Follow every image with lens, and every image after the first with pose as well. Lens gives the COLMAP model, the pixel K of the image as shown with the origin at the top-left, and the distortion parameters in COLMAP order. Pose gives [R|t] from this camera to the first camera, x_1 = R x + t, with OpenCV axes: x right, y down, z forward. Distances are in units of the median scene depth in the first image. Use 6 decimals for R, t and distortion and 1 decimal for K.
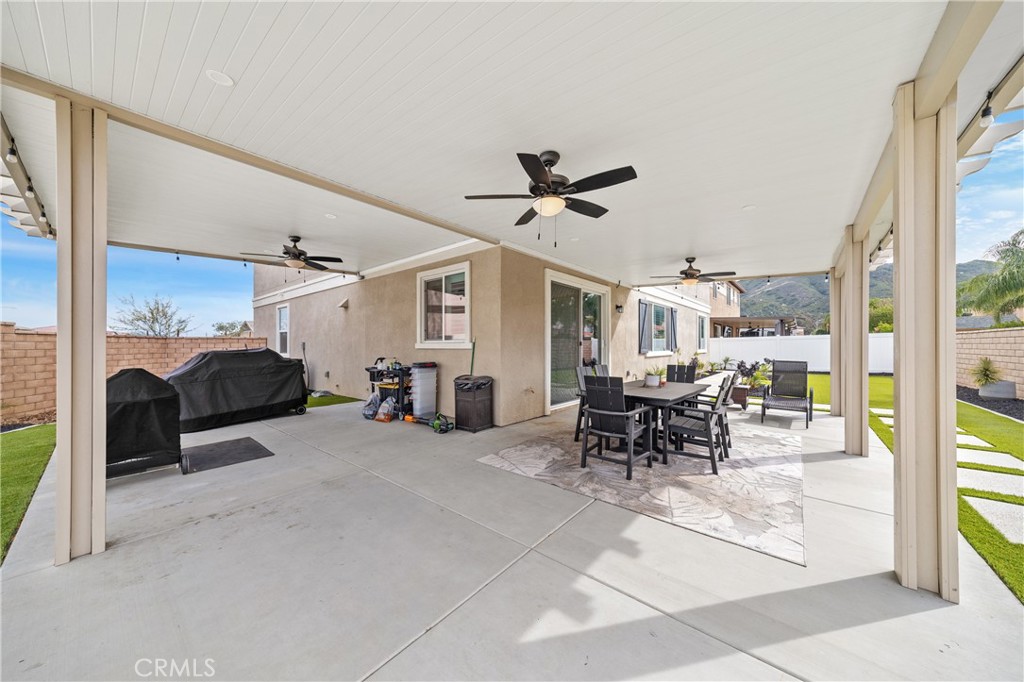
lens RADIAL K [[351.7, 0, 512.7], [0, 351.7, 345.3], [0, 0, 1]] dist [-0.005798, -0.000598]
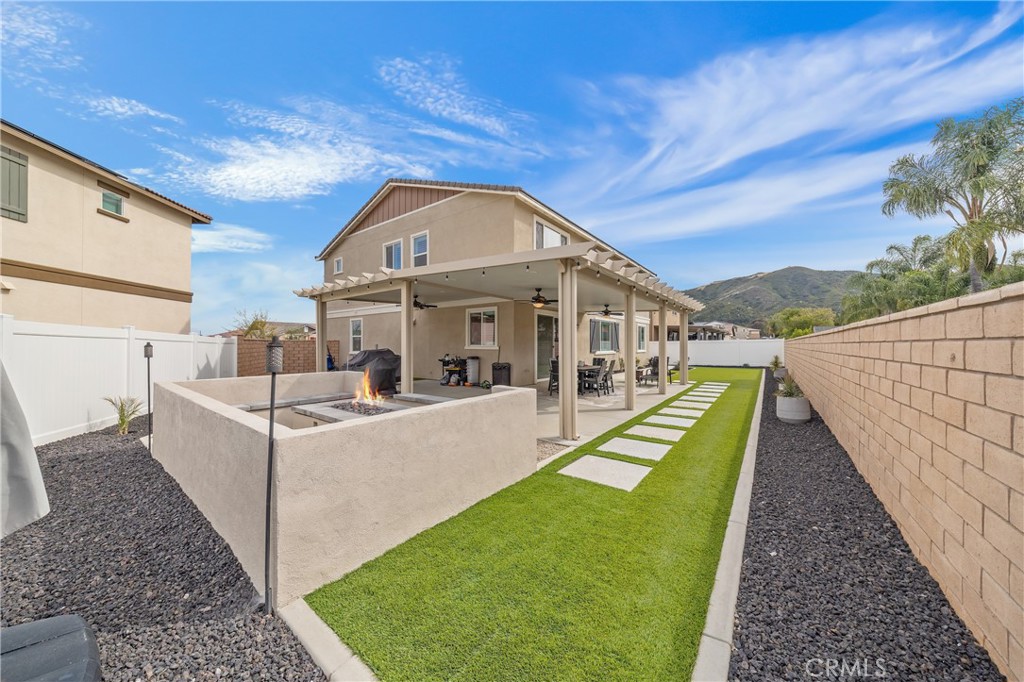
lens RADIAL K [[351.7, 0, 509.3], [0, 351.7, 344.3], [0, 0, 1]] dist [-0.005798, -0.000598]
pose [[0.999303, 0.003750, 0.037141, -0.119962], [-0.003803, 0.999992, 0.001335, -0.021987], [-0.037136, -0.001476, 0.999309, -0.951698]]
